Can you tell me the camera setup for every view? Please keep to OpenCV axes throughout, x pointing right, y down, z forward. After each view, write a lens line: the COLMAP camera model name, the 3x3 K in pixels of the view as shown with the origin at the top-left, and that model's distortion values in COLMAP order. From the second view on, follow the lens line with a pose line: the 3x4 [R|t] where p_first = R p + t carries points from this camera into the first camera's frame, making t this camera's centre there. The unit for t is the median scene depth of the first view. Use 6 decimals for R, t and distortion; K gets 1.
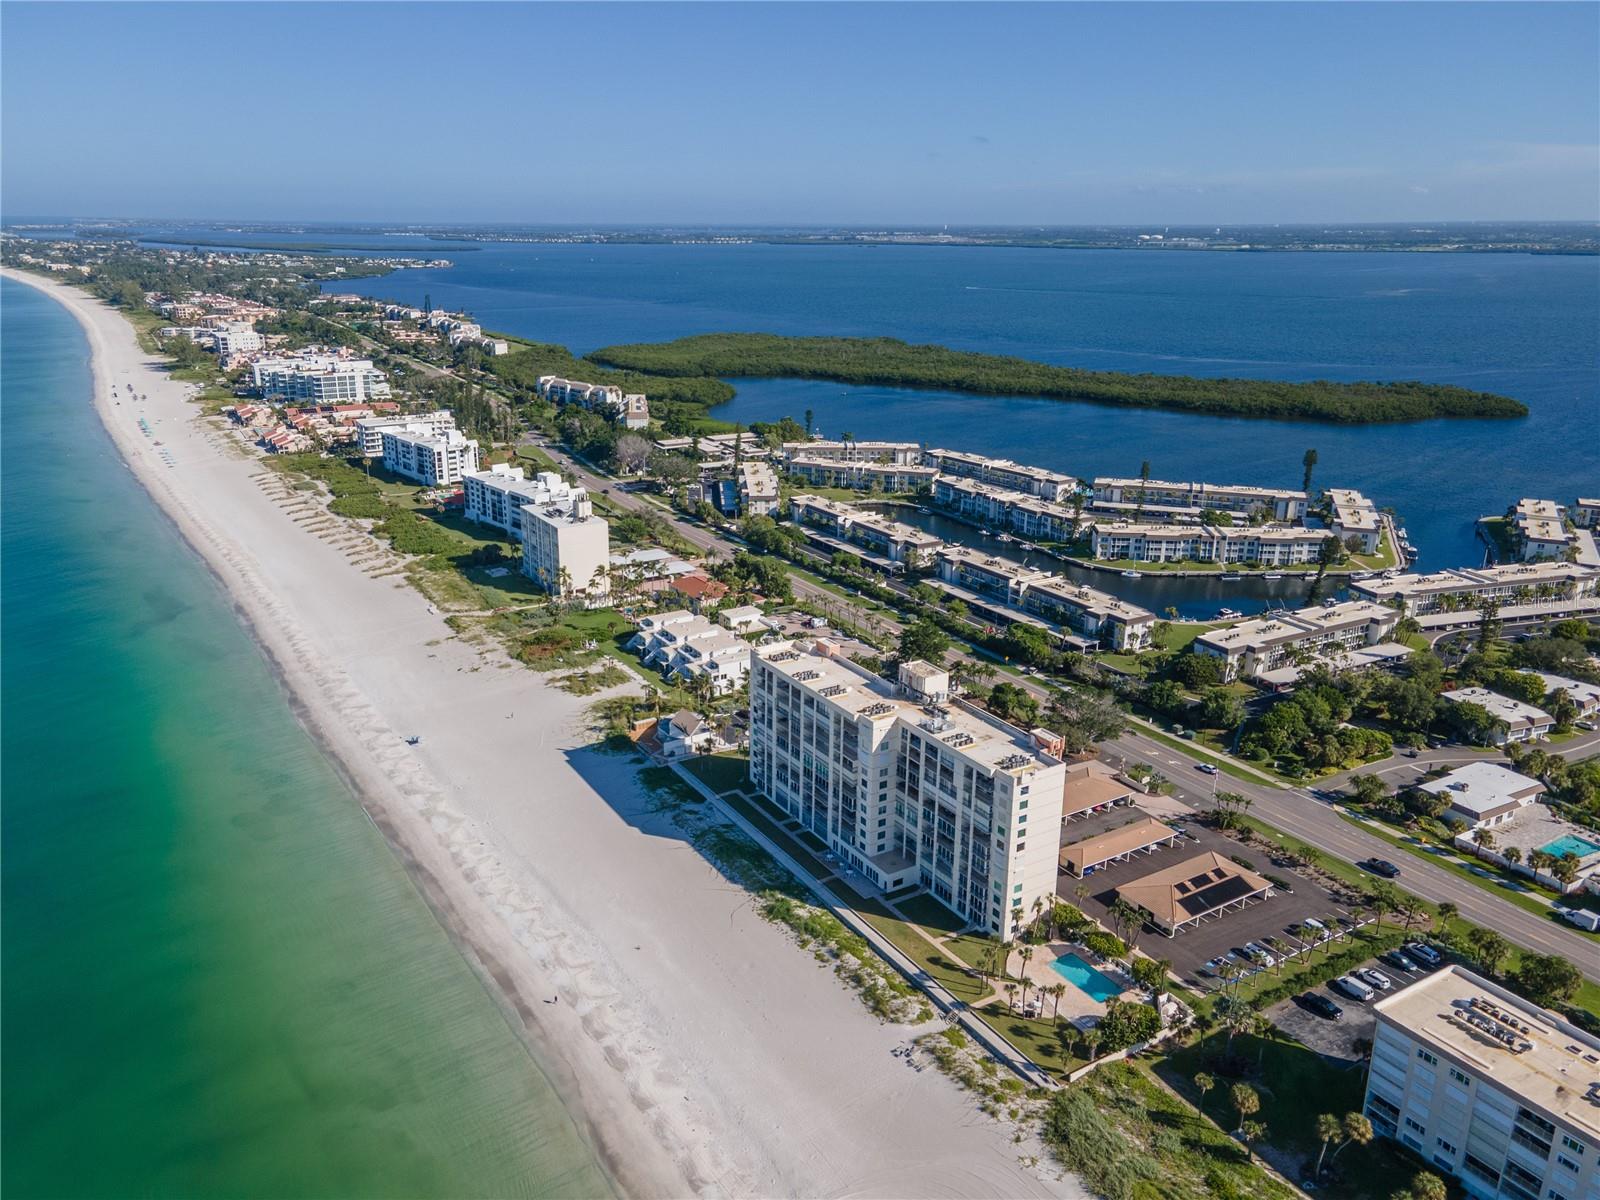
lens RADIAL K [[1171.5, 0, 800.0], [0, 1171.5, 600.0], [0, 0, 1]] dist [0.029233, 0.007727]
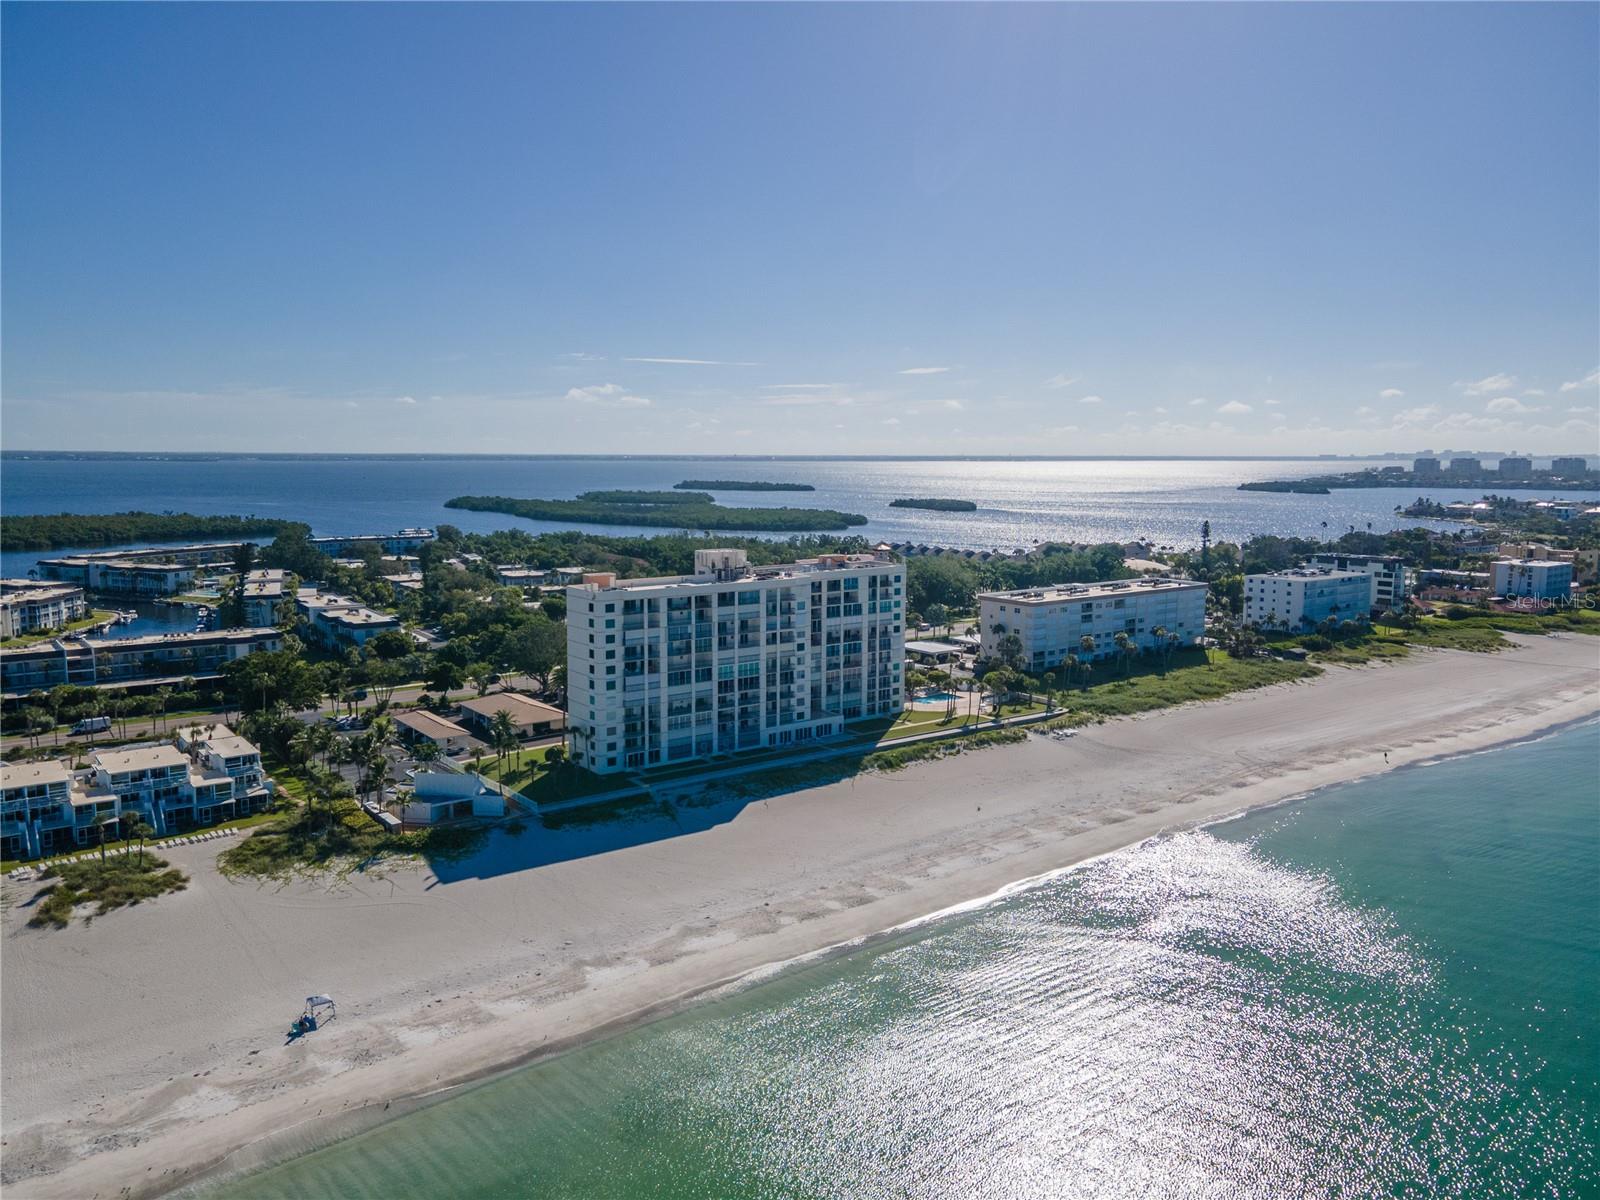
lens RADIAL K [[1171.5, 0, 800.0], [0, 1171.5, 600.0], [0, 0, 1]] dist [0.029233, 0.007727]
pose [[-0.111831, -0.126120, 0.985692, -0.633942], [0.298142, 0.941959, 0.154349, -0.025298], [-0.947948, 0.311137, -0.067738, 0.719663]]
